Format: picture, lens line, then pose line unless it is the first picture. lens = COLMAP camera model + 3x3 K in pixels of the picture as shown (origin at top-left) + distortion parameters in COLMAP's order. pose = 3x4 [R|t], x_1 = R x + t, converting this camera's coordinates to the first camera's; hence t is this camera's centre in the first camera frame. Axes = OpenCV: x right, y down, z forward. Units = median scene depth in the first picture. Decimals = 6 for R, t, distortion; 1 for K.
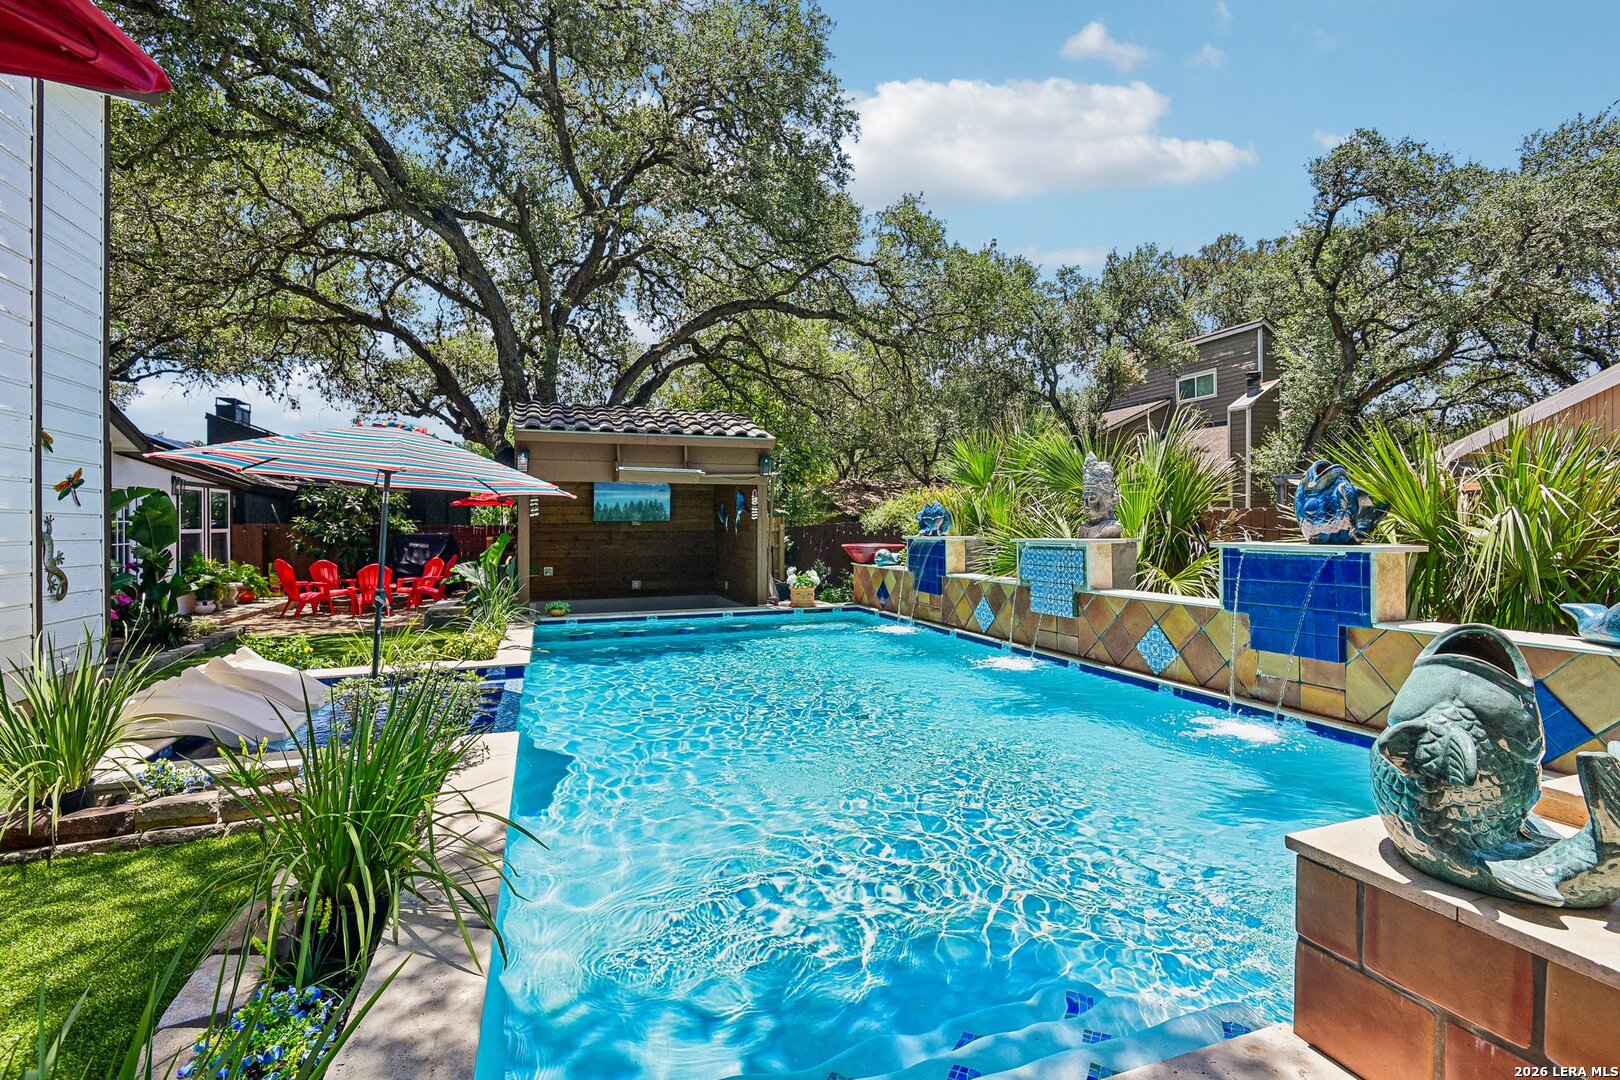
lens RADIAL K [[763.9, 0, 813.3], [0, 763.9, 531.6], [0, 0, 1]] dist [-0.013269, -0.001185]
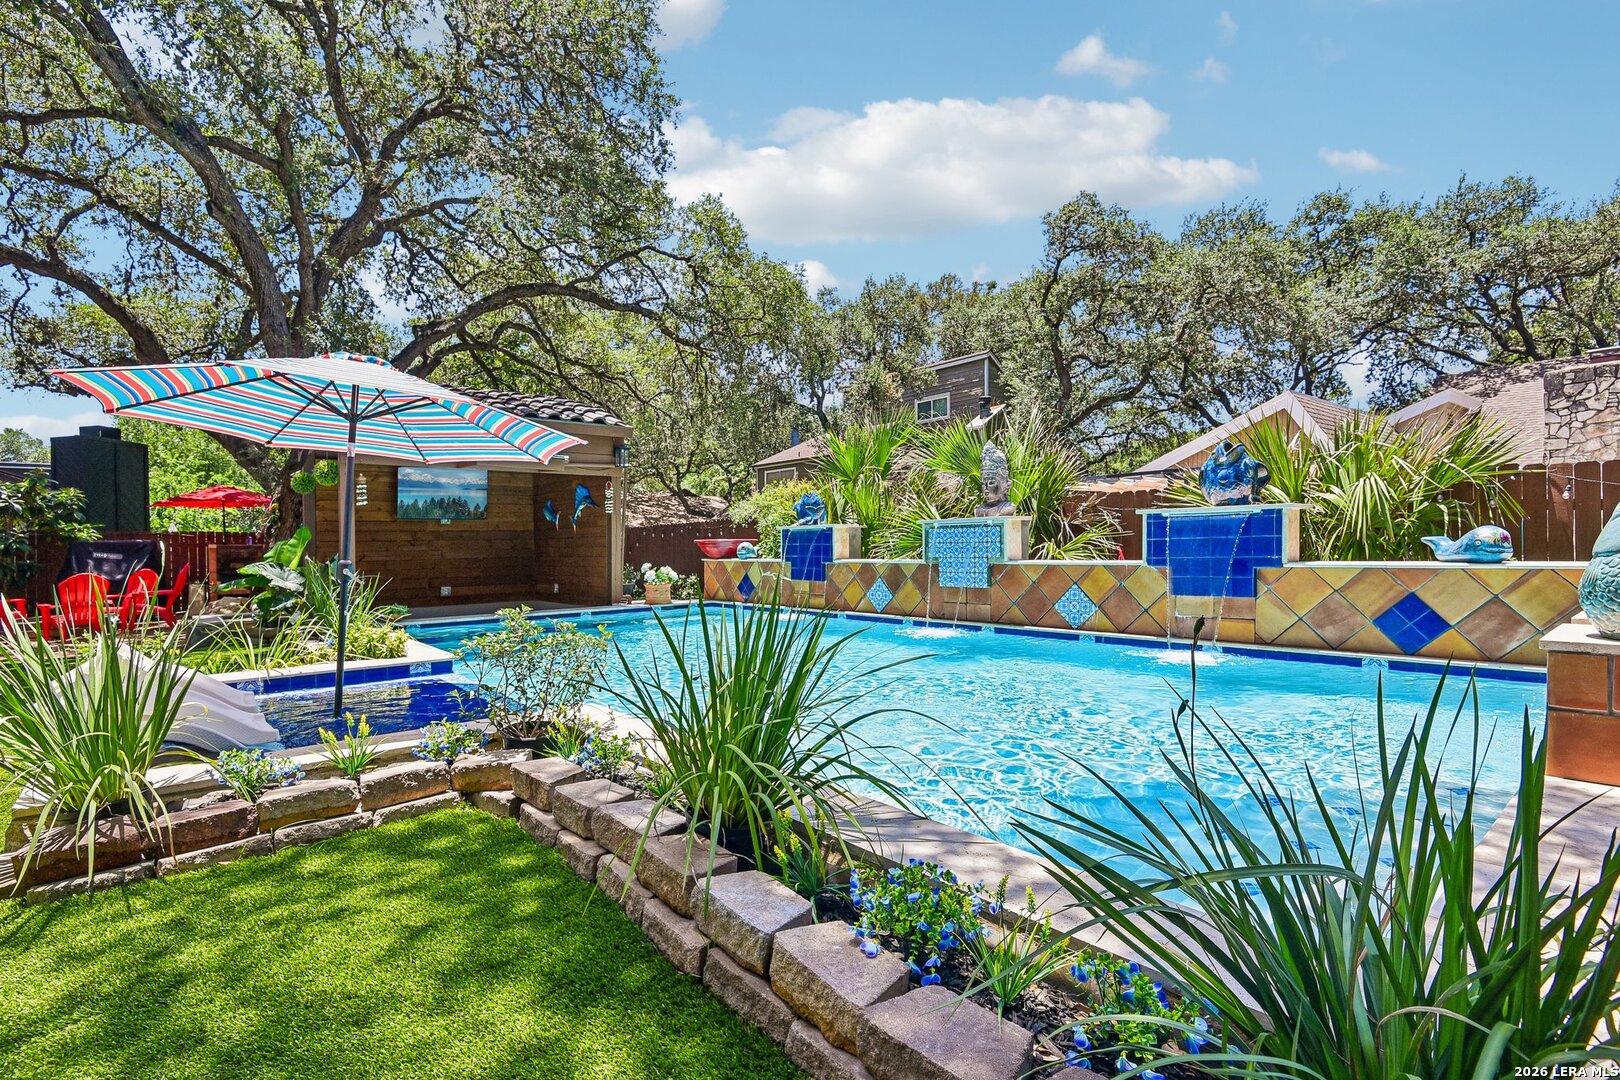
lens RADIAL K [[769.7, 0, 807.9], [0, 769.7, 566.9], [0, 0, 1]] dist [0.000464, -0.010549]
pose [[0.938521, -0.021278, 0.344565, -0.181455], [0.013867, 0.999617, 0.023961, 0.032312], [-0.344942, -0.017709, 0.938457, 0.019174]]
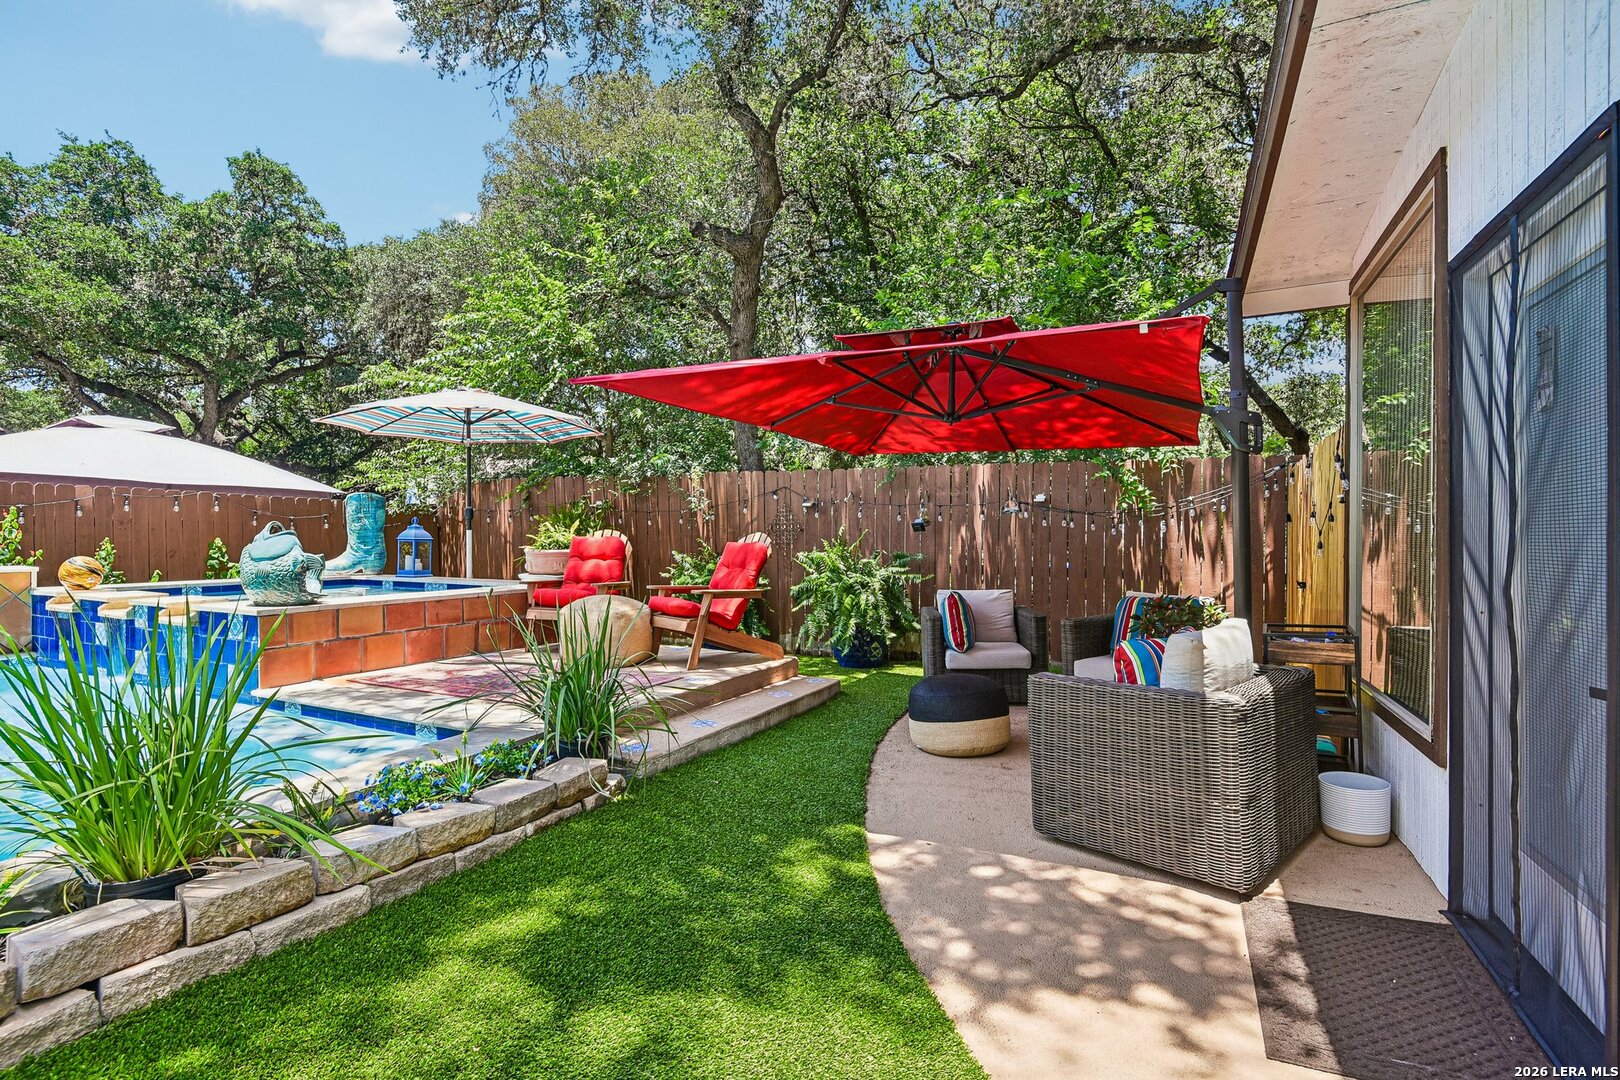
lens RADIAL K [[763.9, 0, 813.3], [0, 763.9, 531.6], [0, 0, 1]] dist [-0.013269, -0.001185]
pose [[-0.713042, 0.001790, 0.701119, -0.381510], [0.001185, 0.999998, -0.001348, 0.024188], [-0.701121, -0.000130, -0.713043, 0.238347]]
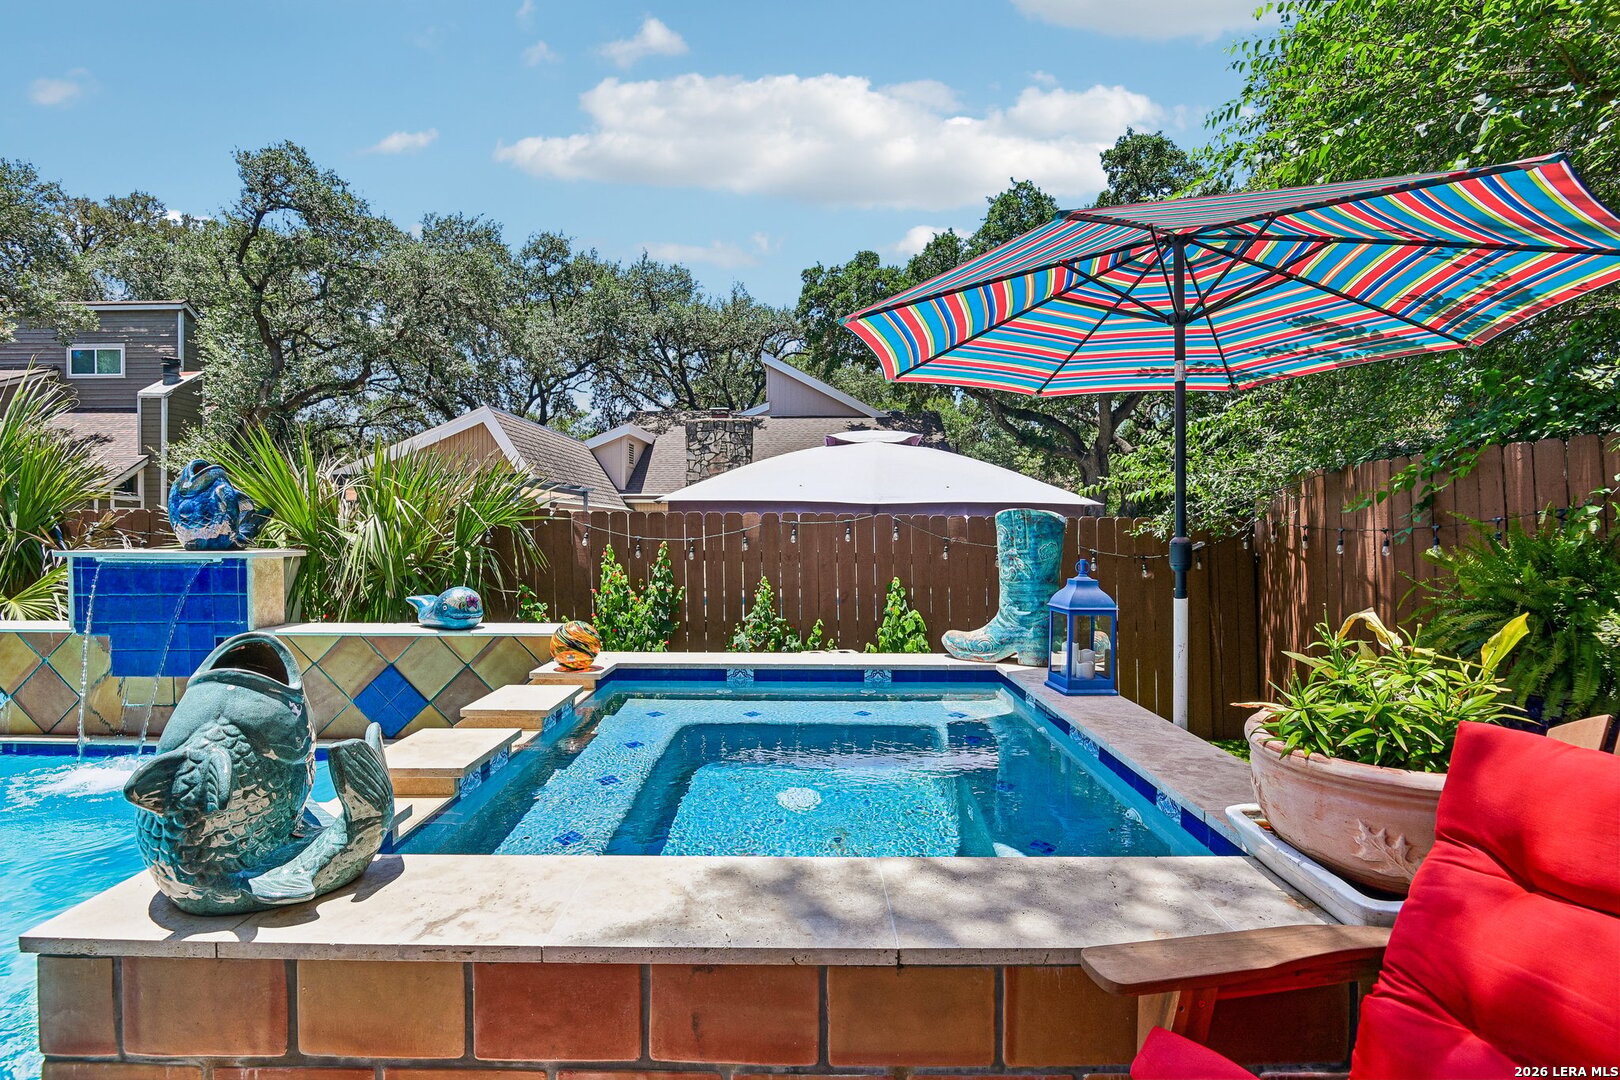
lens RADIAL K [[744.2, 0, 810.0], [0, 744.2, 540.0], [0, 0, 1]] dist [-0.000900, -0.009145]
pose [[0.337003, -0.005263, 0.941489, 0.032359], [0.000655, 0.999985, 0.005355, -0.000104], [-0.941503, -0.001188, 0.337002, 0.001062]]
